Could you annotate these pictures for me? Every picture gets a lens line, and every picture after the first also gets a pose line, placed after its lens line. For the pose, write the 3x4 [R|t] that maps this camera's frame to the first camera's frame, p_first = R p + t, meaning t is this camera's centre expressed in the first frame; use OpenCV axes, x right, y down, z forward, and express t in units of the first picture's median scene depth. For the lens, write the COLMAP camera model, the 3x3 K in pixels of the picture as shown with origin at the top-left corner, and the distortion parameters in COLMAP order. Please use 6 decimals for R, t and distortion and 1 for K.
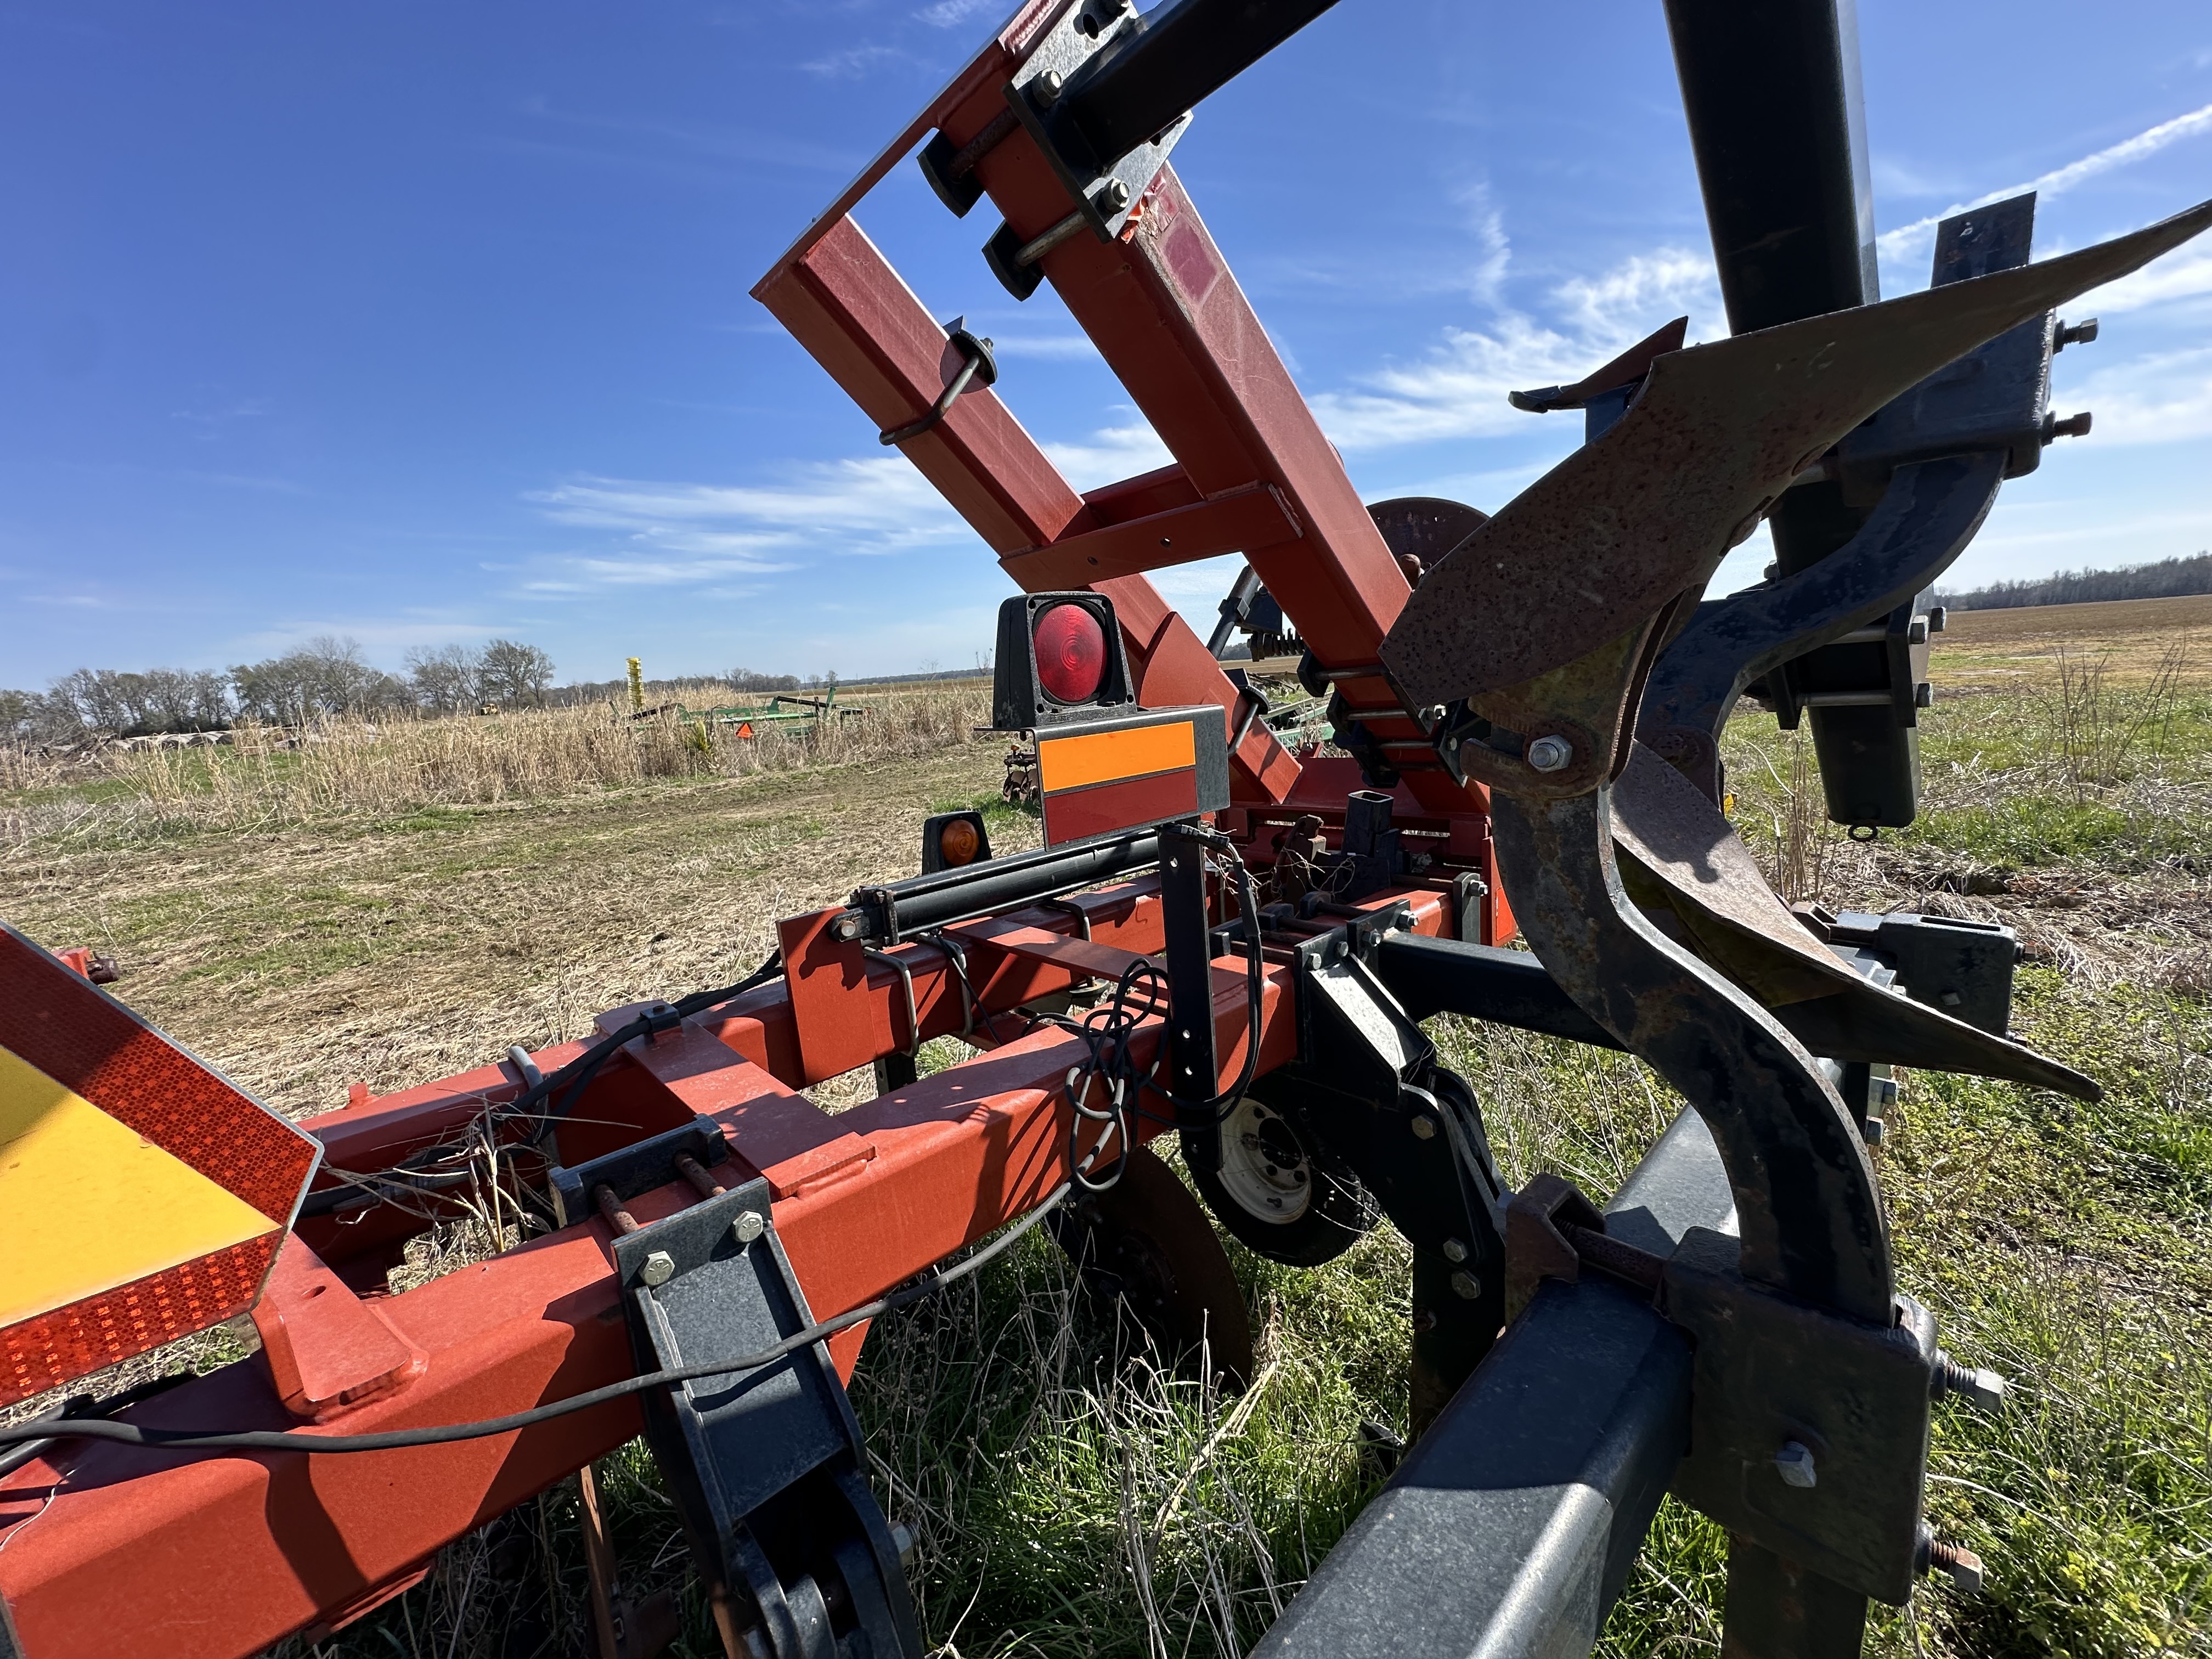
lens RADIAL K [[884.1, 0, 1107.6], [0, 884.1, 835.0], [0, 0, 1]] dist [-0.005109, 0.001179]
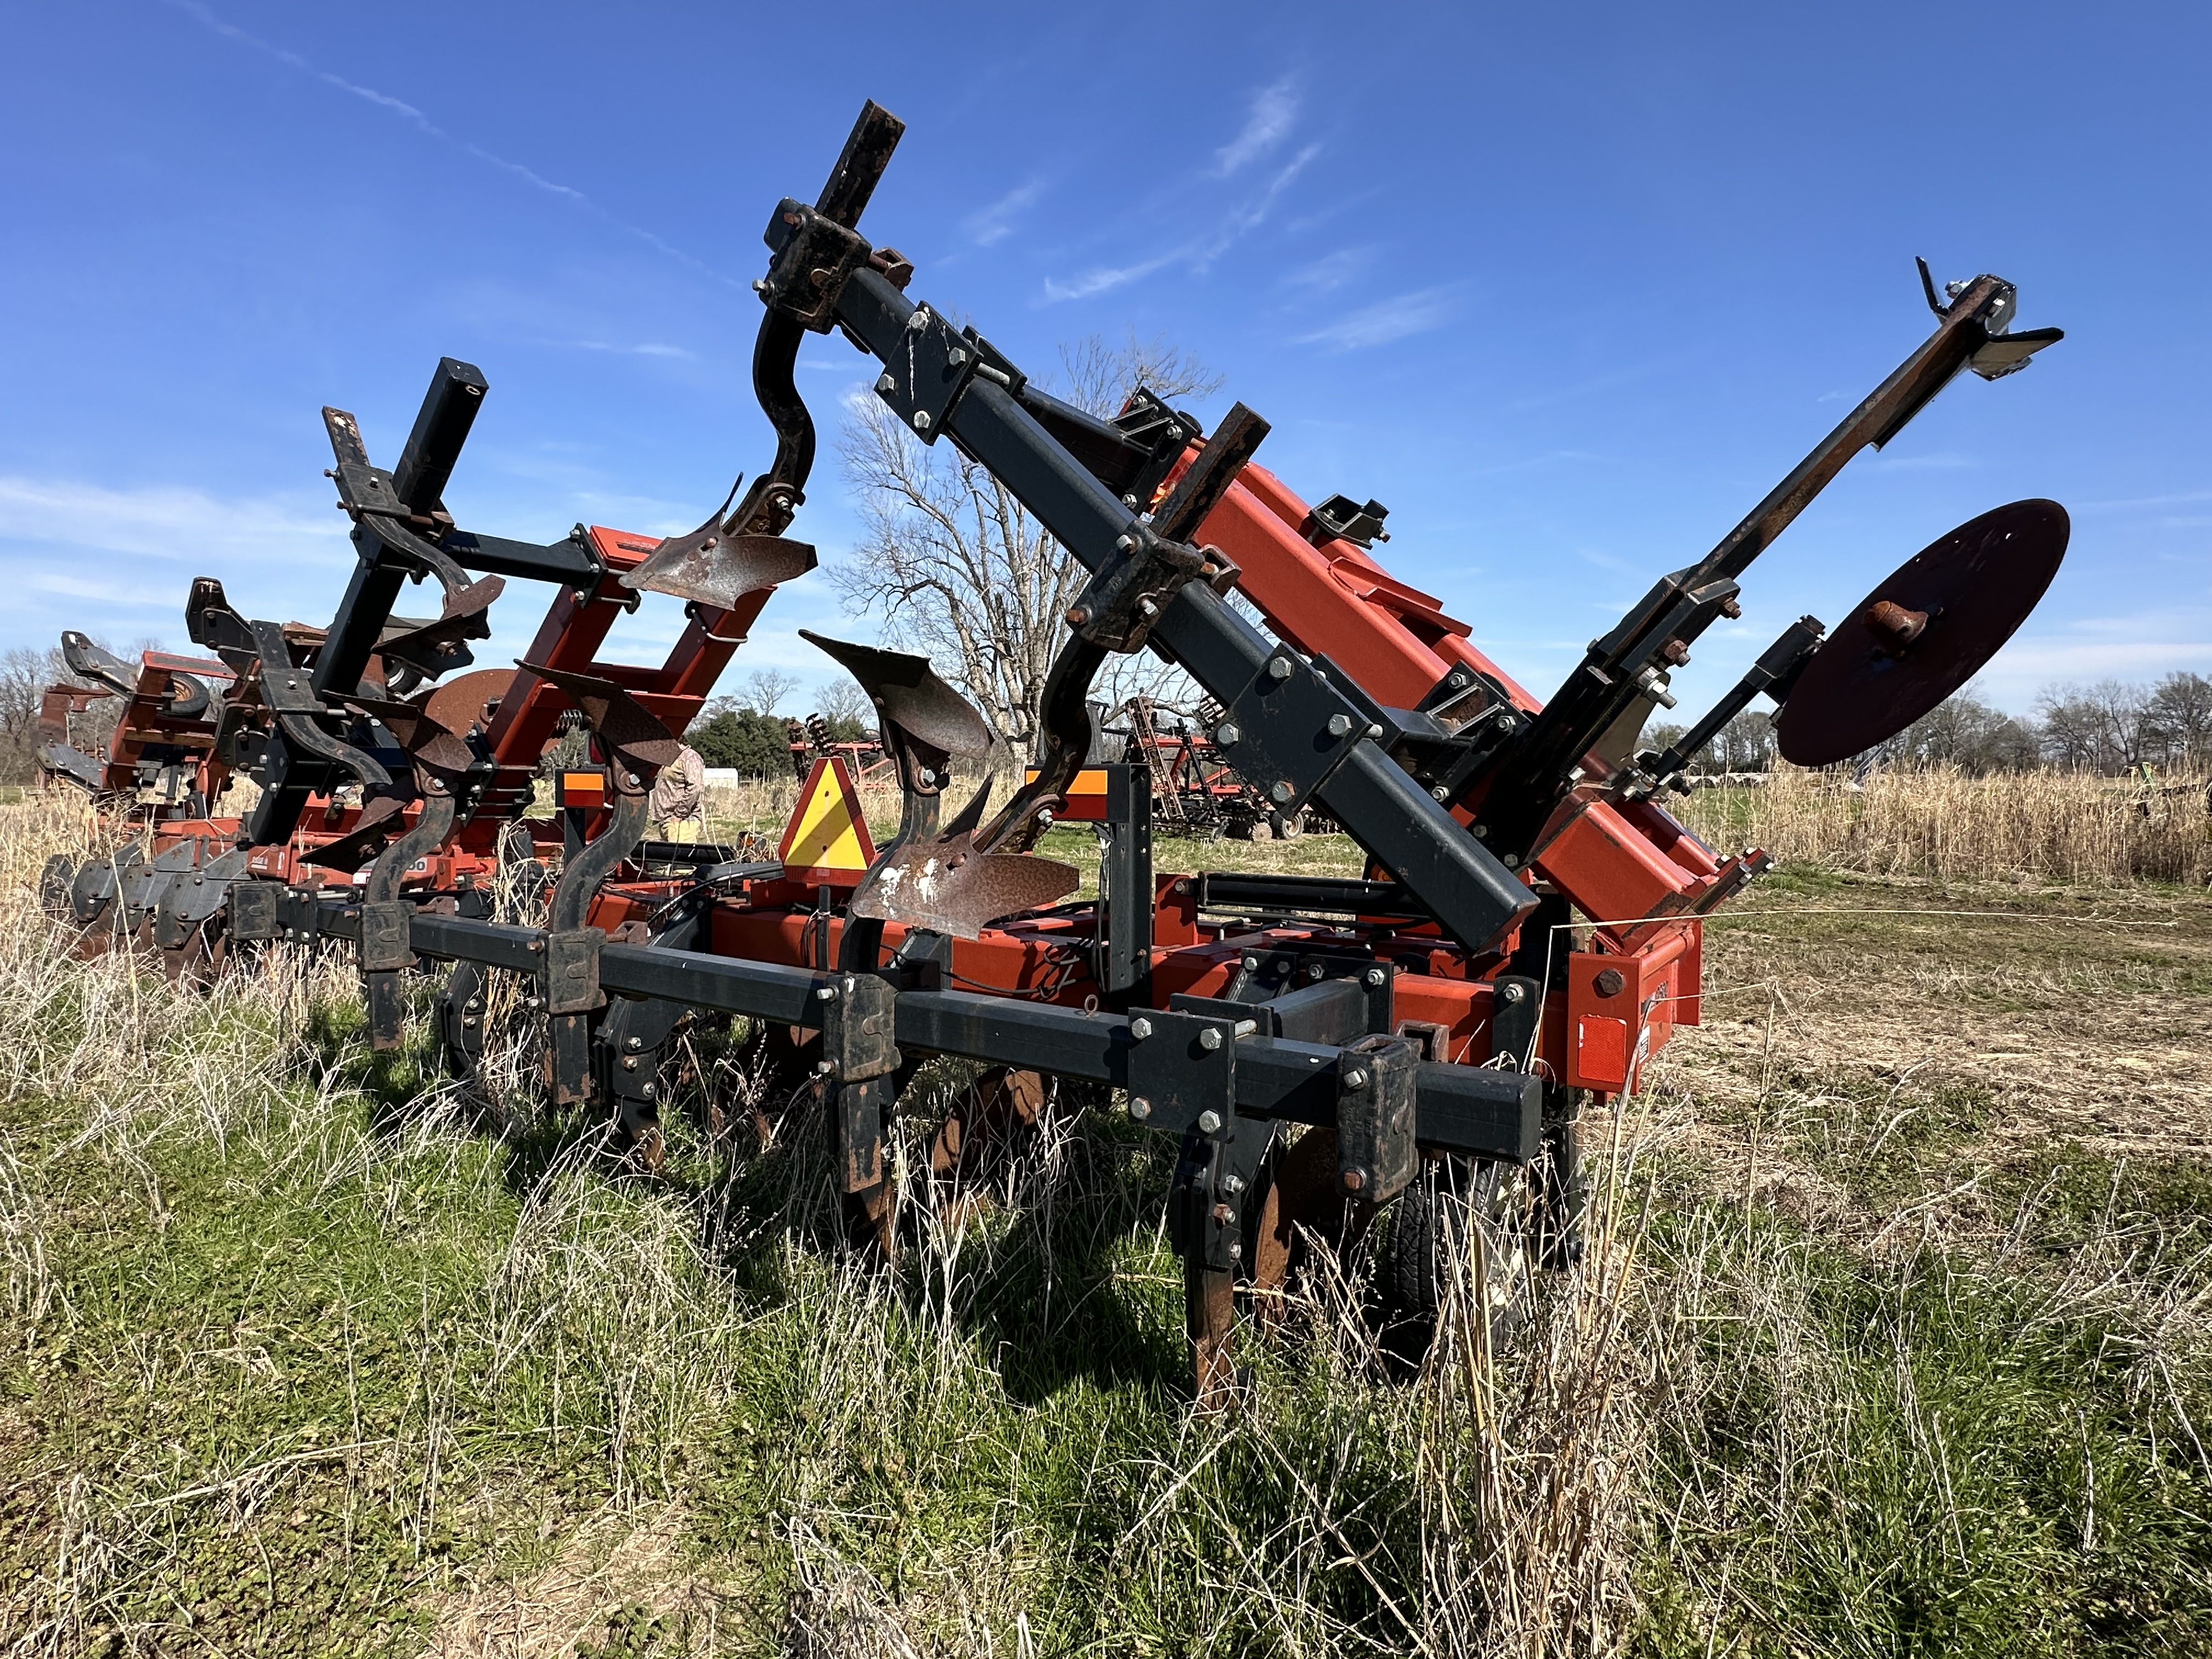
lens RADIAL K [[1126.1, 0, 1099.9], [0, 1126.1, 822.4], [0, 0, 1]] dist [-0.005655, 0.002006]
pose [[0.205563, 0.109825, -0.972462, 0.246949], [-0.194045, 0.978528, 0.069492, -0.018855], [0.959213, 0.174417, 0.222460, 0.049092]]
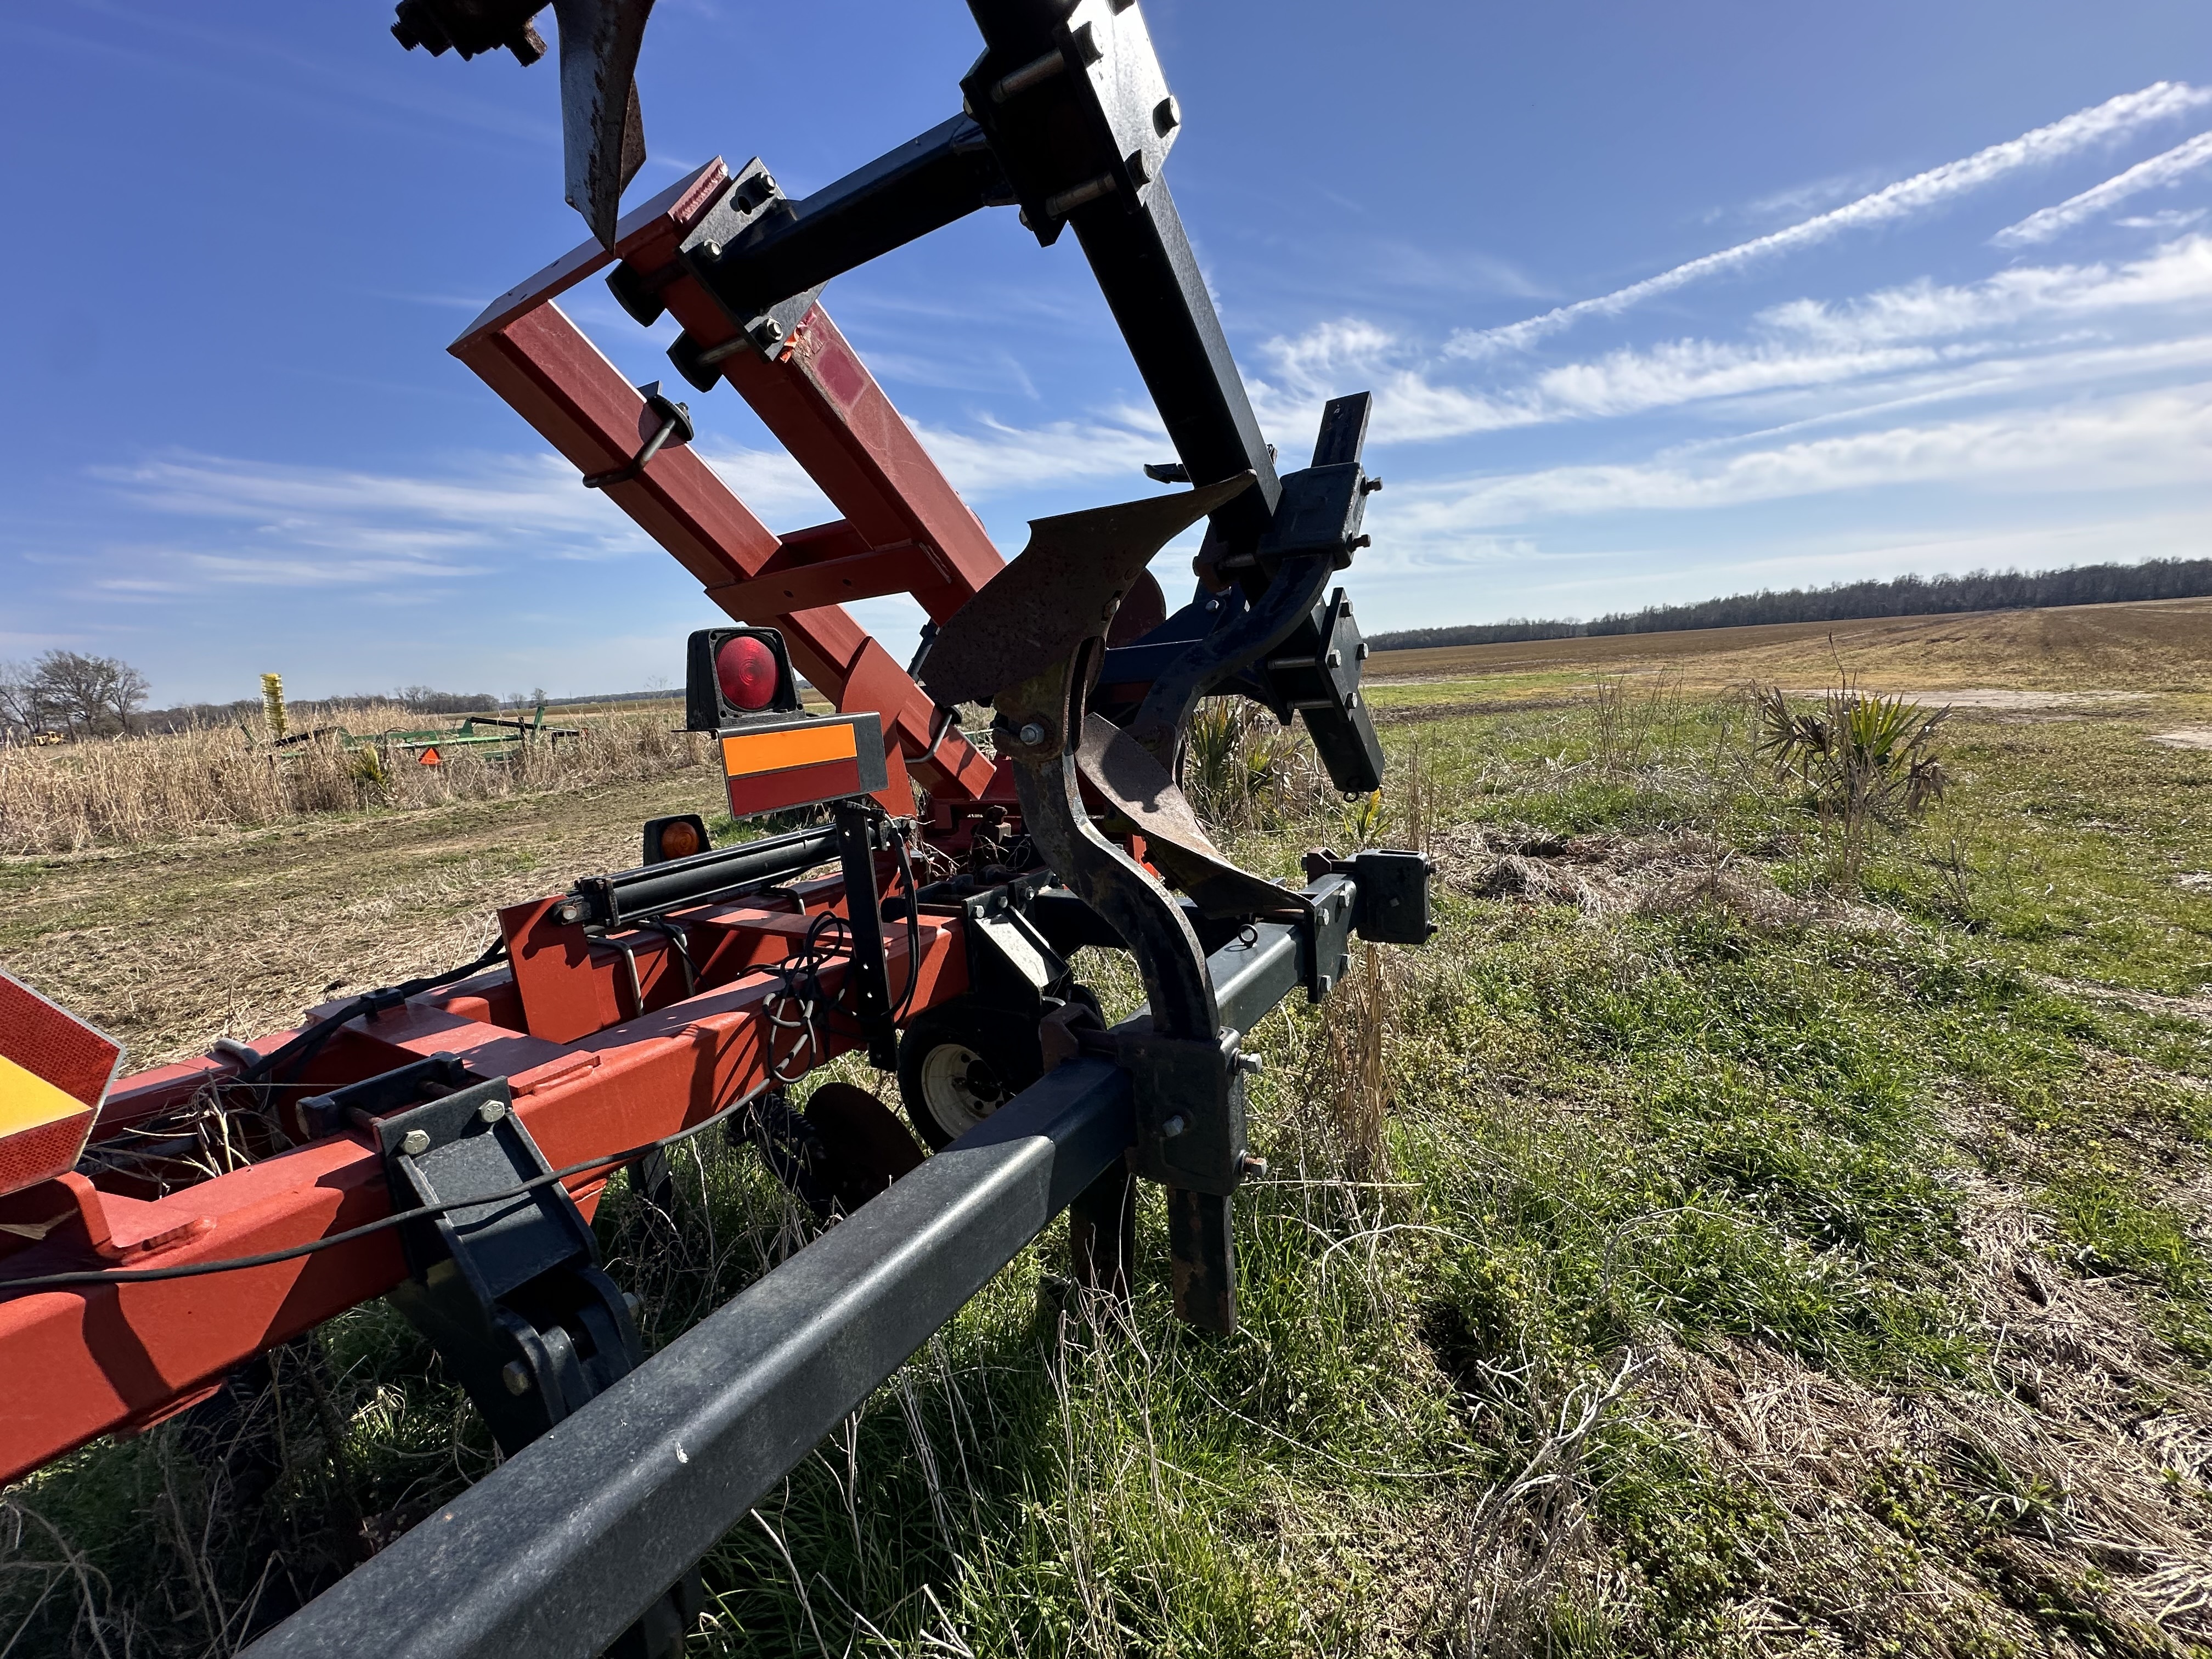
lens RADIAL K [[884.1, 0, 1108.3], [0, 884.1, 832.4], [0, 0, 1]] dist [-0.005109, 0.001179]
pose [[0.963803, -0.045431, 0.262717, 0.011439], [0.050976, 0.998597, -0.014326, 0.007596], [-0.261698, 0.027199, 0.964767, -0.039474]]
